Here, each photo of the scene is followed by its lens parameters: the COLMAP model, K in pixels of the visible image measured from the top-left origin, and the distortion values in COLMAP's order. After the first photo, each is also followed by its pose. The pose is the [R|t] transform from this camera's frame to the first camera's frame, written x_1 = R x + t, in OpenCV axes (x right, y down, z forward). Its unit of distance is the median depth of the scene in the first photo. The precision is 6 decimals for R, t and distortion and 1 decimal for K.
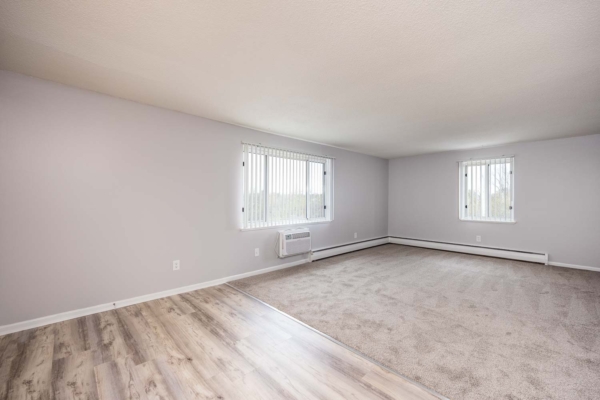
lens RADIAL K [[264.0, 0, 295.4], [0, 264.0, 200.1], [0, 0, 1]] dist [-0.002491, -0.000863]
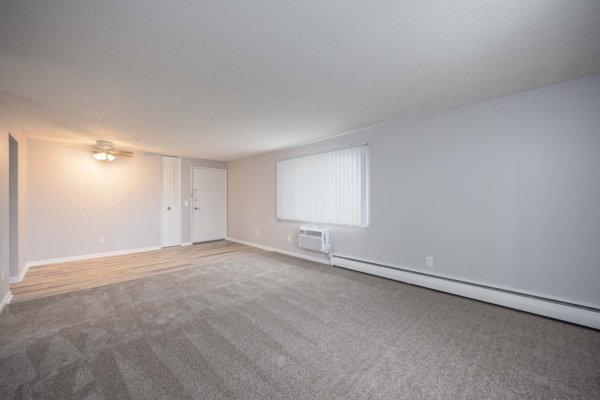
lens RADIAL K [[234.9, 0, 287.4], [0, 234.9, 197.6], [0, 0, 1]] dist [-0.002204, -0.002318]
pose [[0.003921, -0.005218, -0.999979, 1.640765], [0.002889, 0.999982, -0.005206, -0.012166], [0.999988, -0.002868, 0.003936, 1.503893]]
